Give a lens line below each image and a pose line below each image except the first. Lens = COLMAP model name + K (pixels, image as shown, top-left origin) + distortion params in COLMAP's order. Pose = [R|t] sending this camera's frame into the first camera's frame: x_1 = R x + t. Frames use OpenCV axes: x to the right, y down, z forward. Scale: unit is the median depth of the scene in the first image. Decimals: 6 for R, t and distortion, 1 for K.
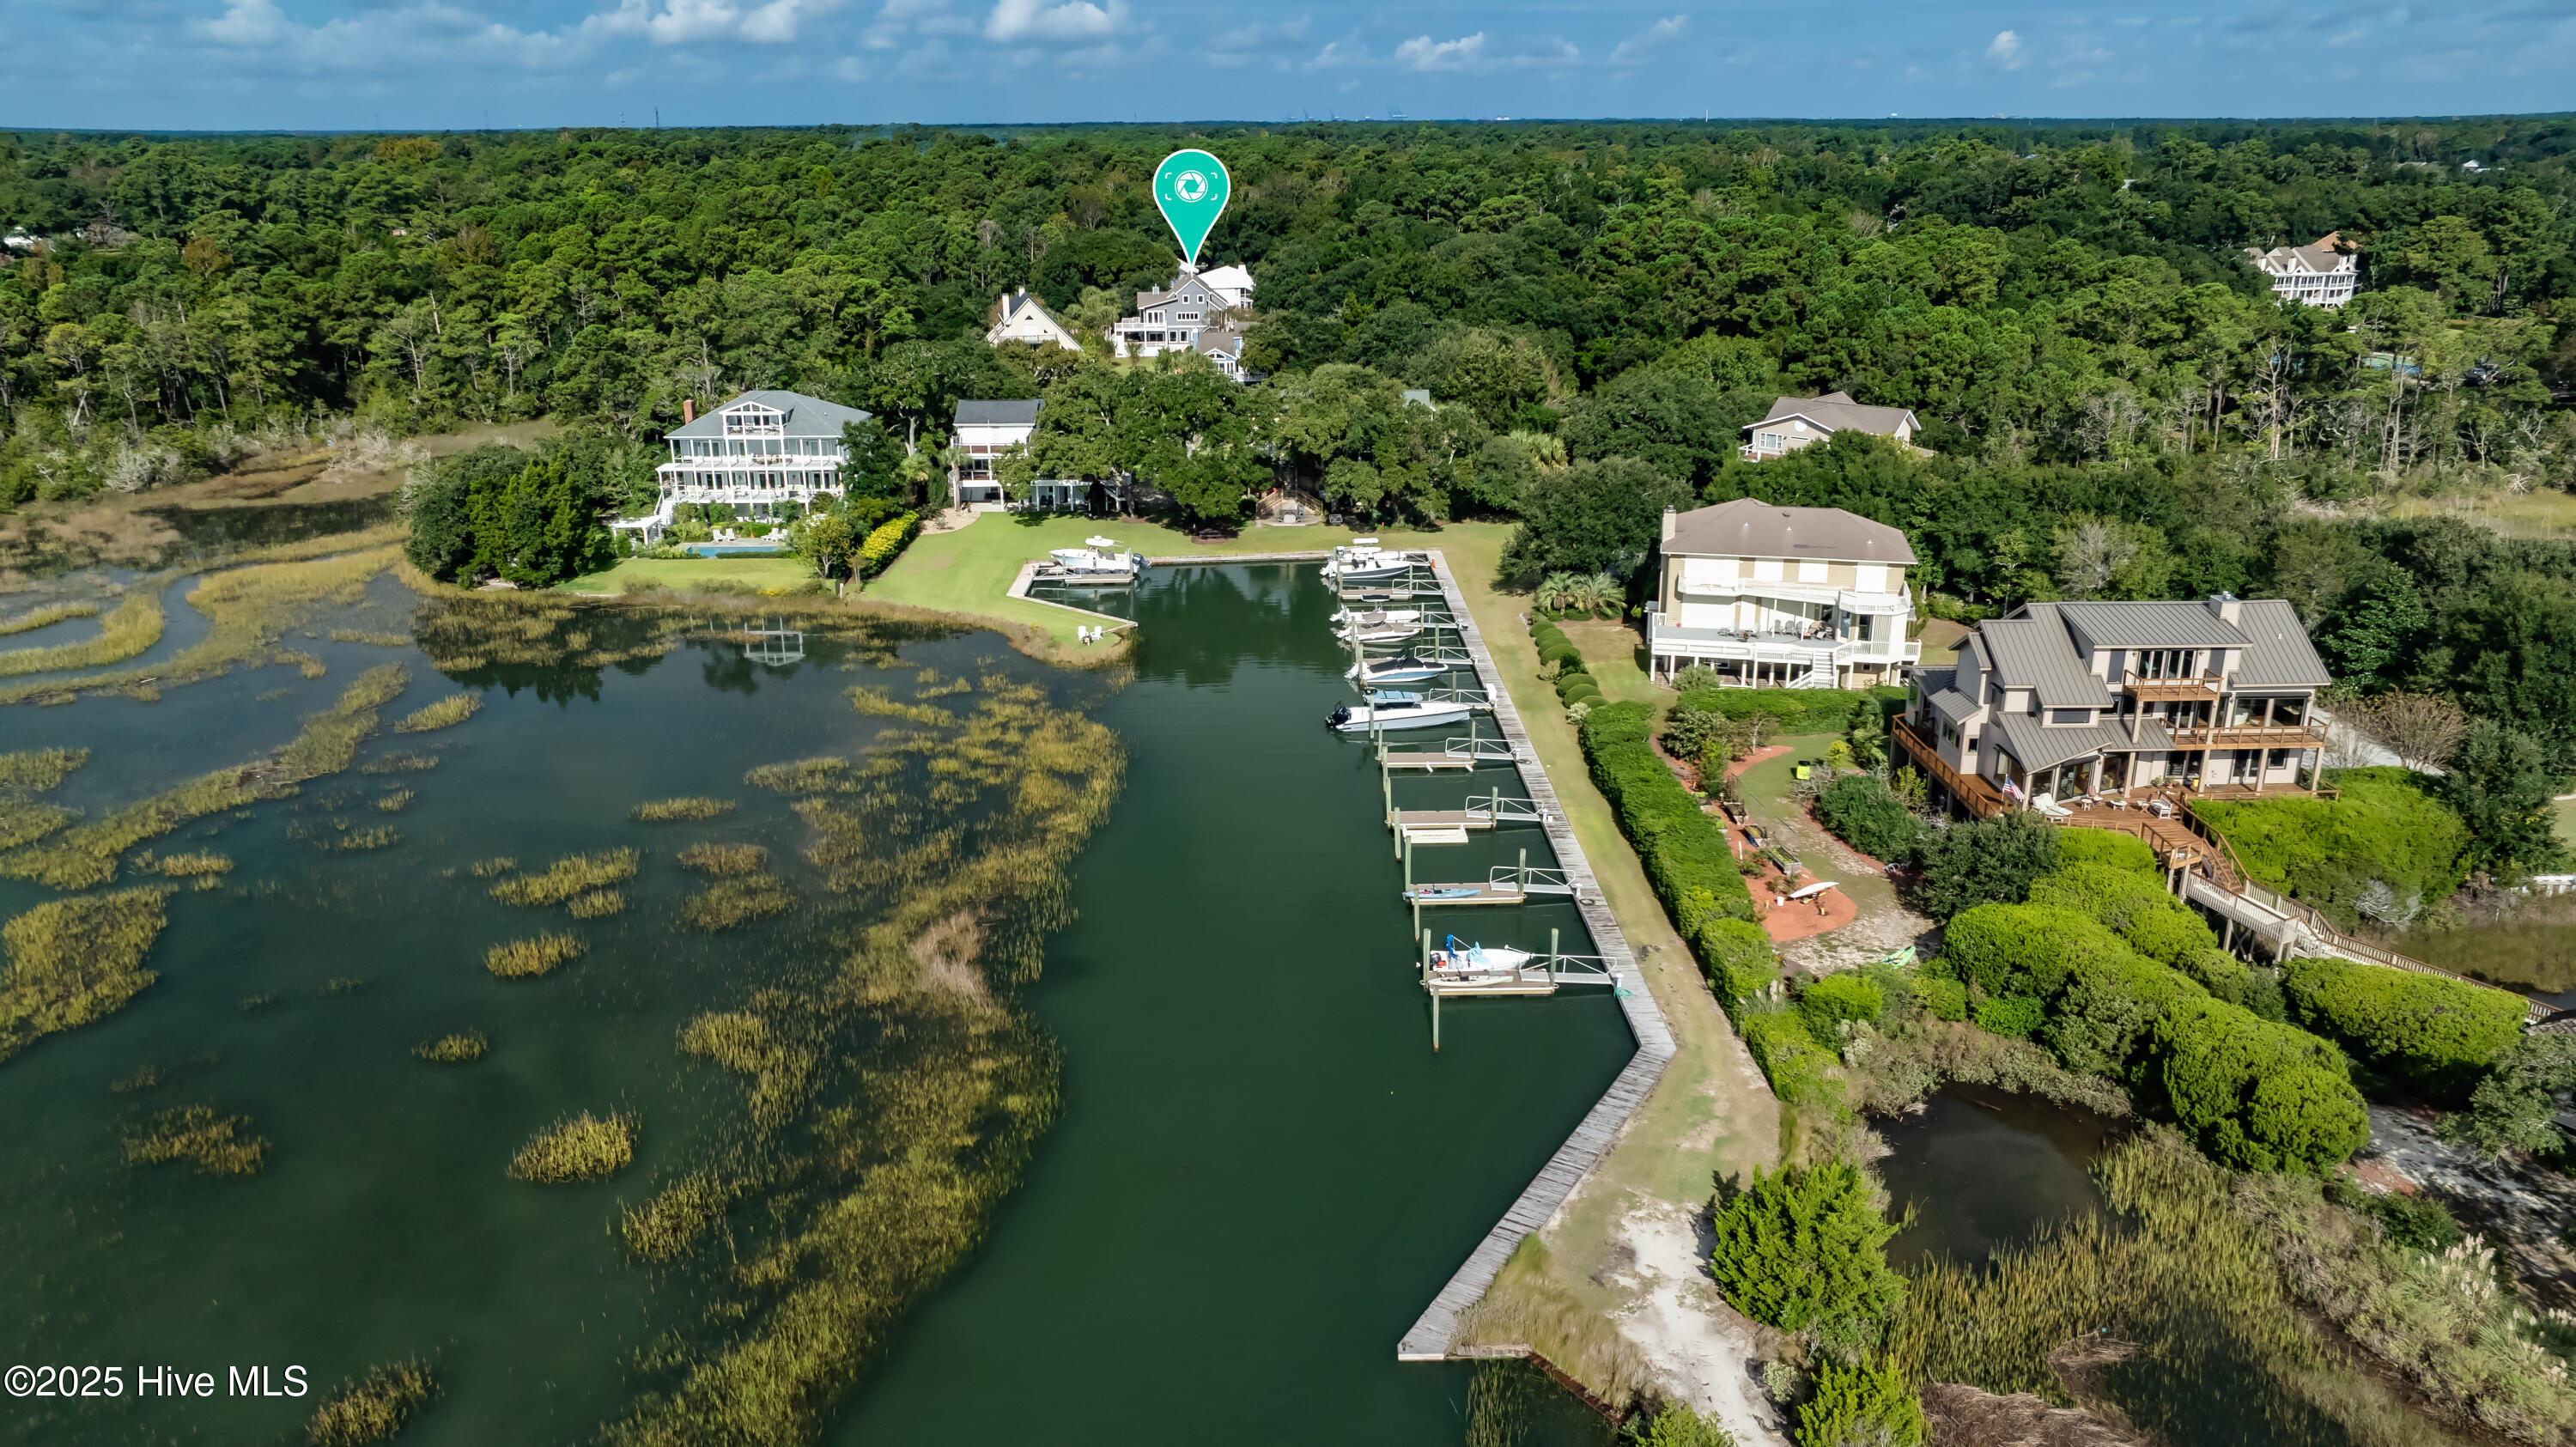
lens RADIAL K [[1846.0, 0, 1288.0], [0, 1846.0, 723.5], [0, 0, 1]] dist [-0.010811, 0.006909]
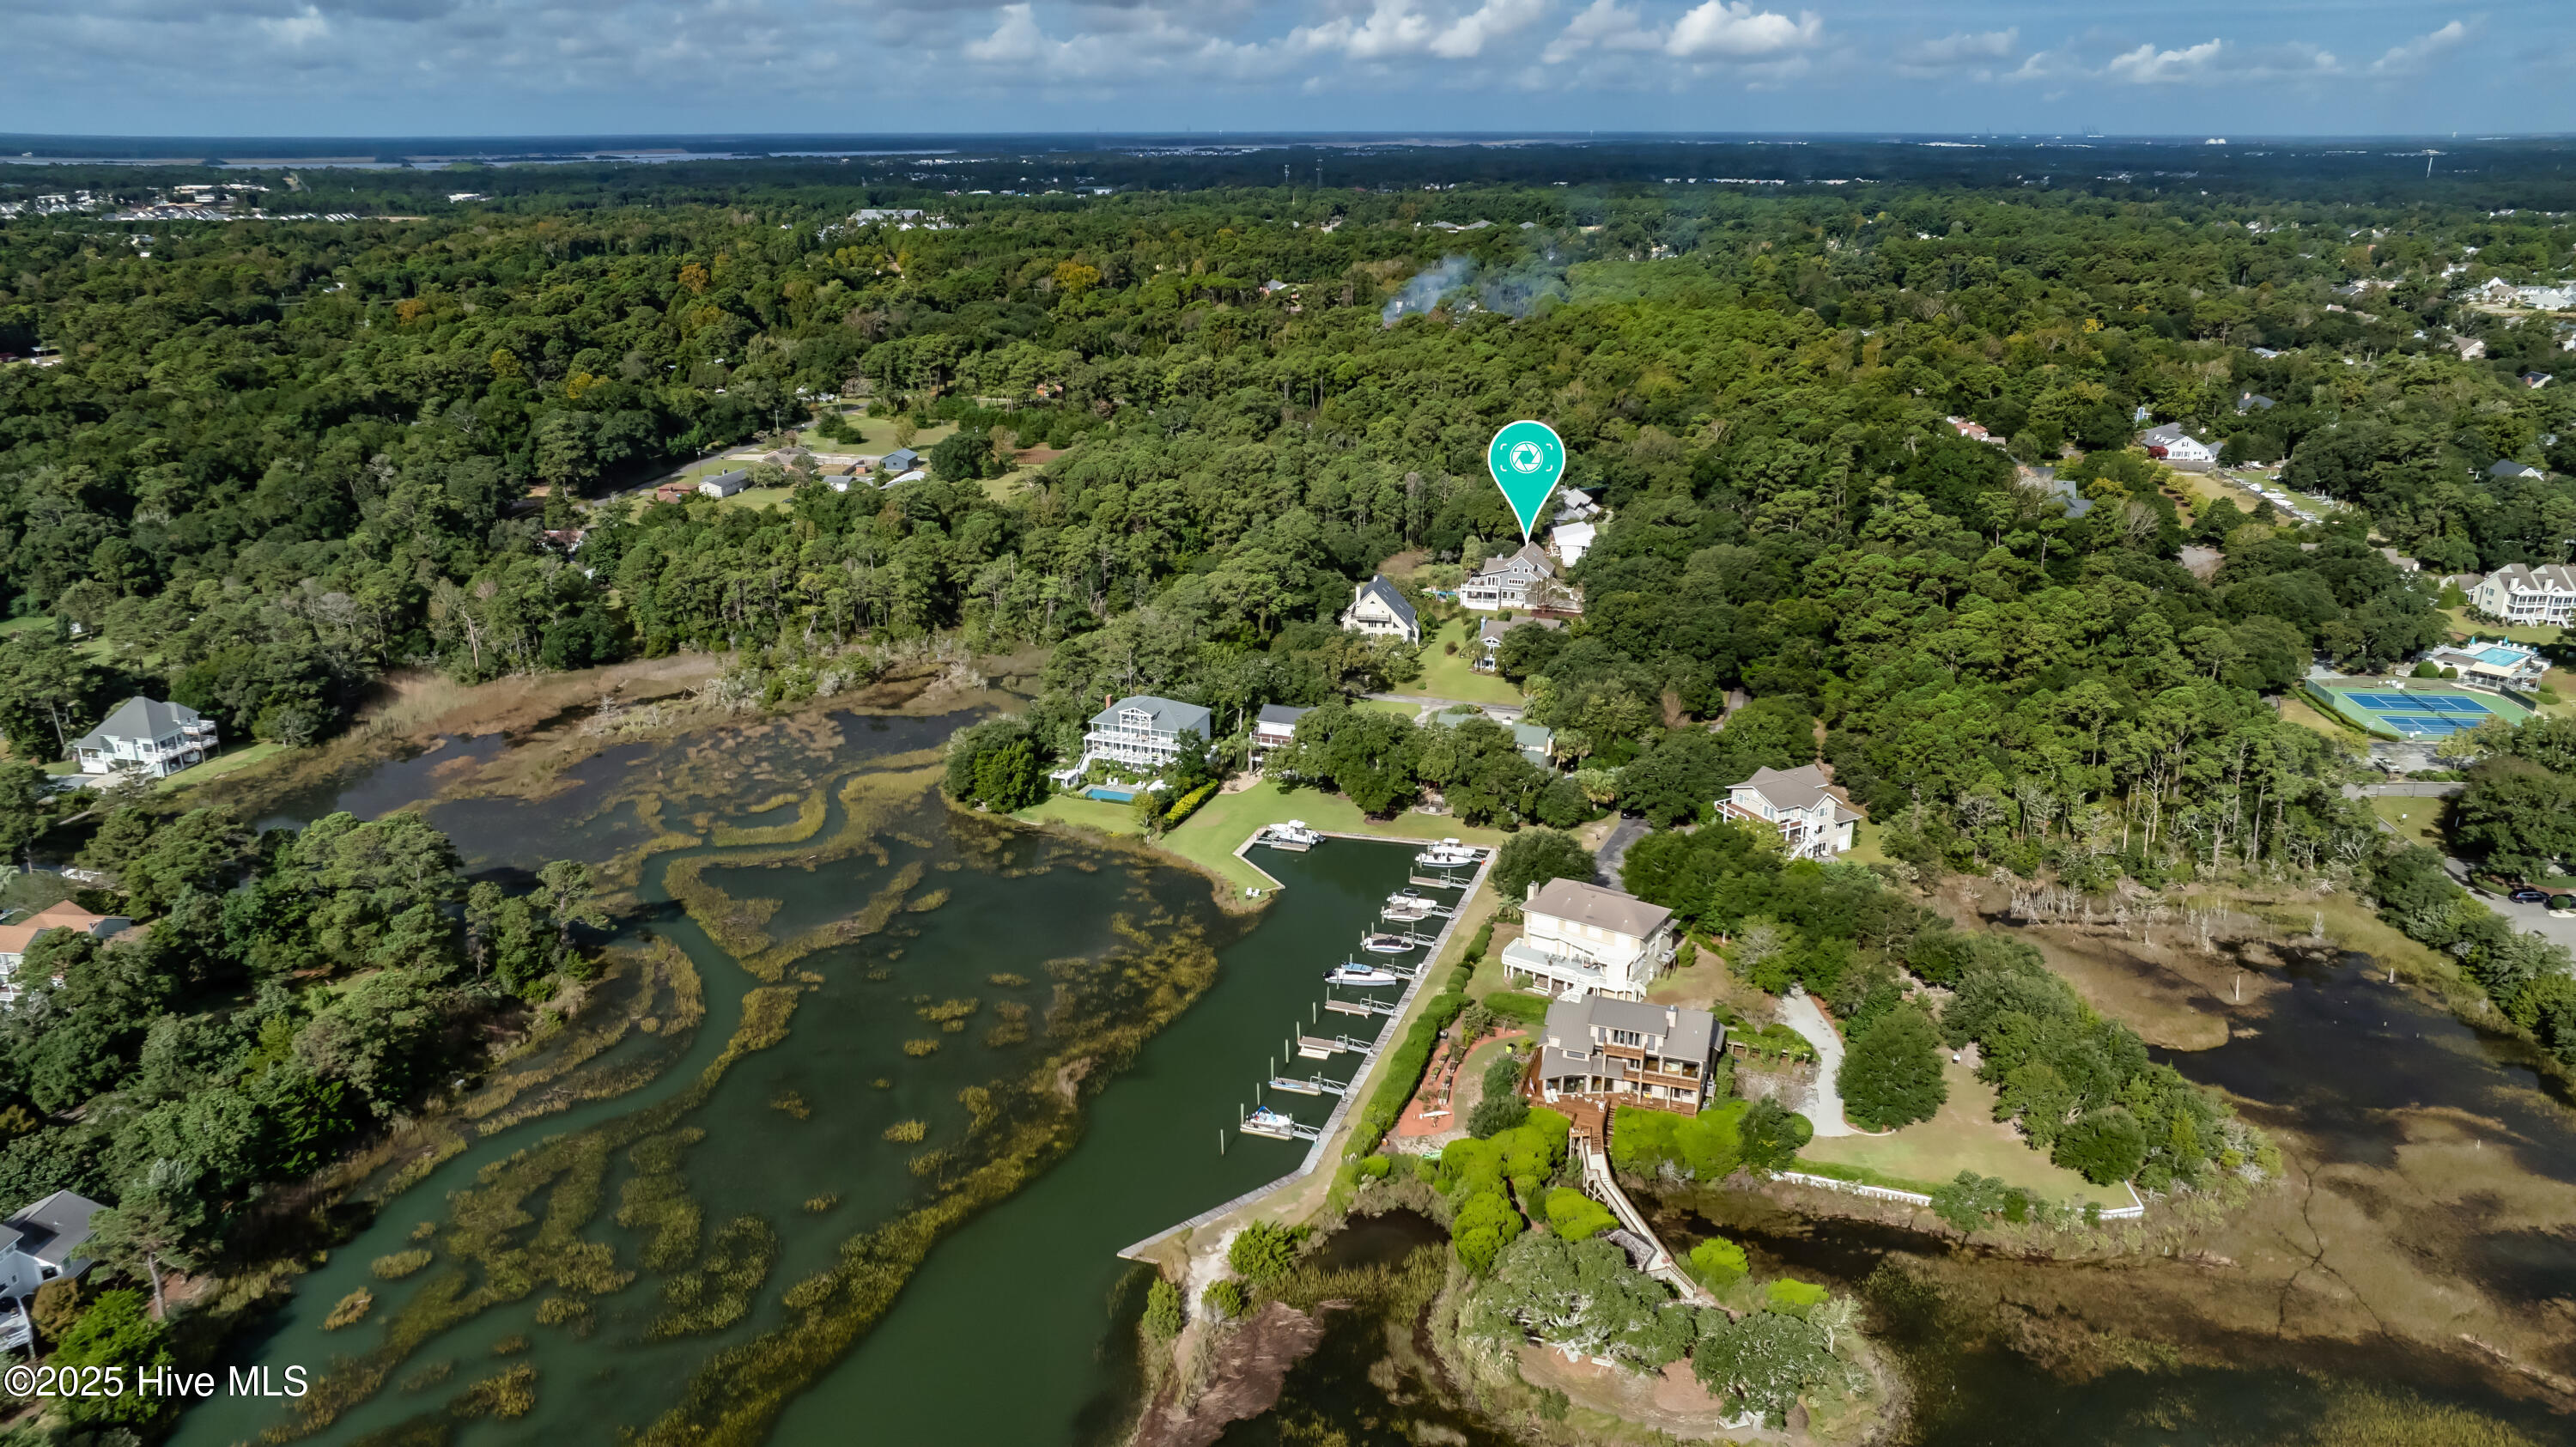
lens RADIAL K [[1846.0, 0, 1288.0], [0, 1846.0, 723.5], [0, 0, 1]] dist [-0.010811, 0.006909]
pose [[0.940462, 0.115479, -0.319680, 0.449232], [-0.115450, 0.993129, 0.019110, -0.231148], [0.319690, 0.018935, 0.947333, -0.677308]]
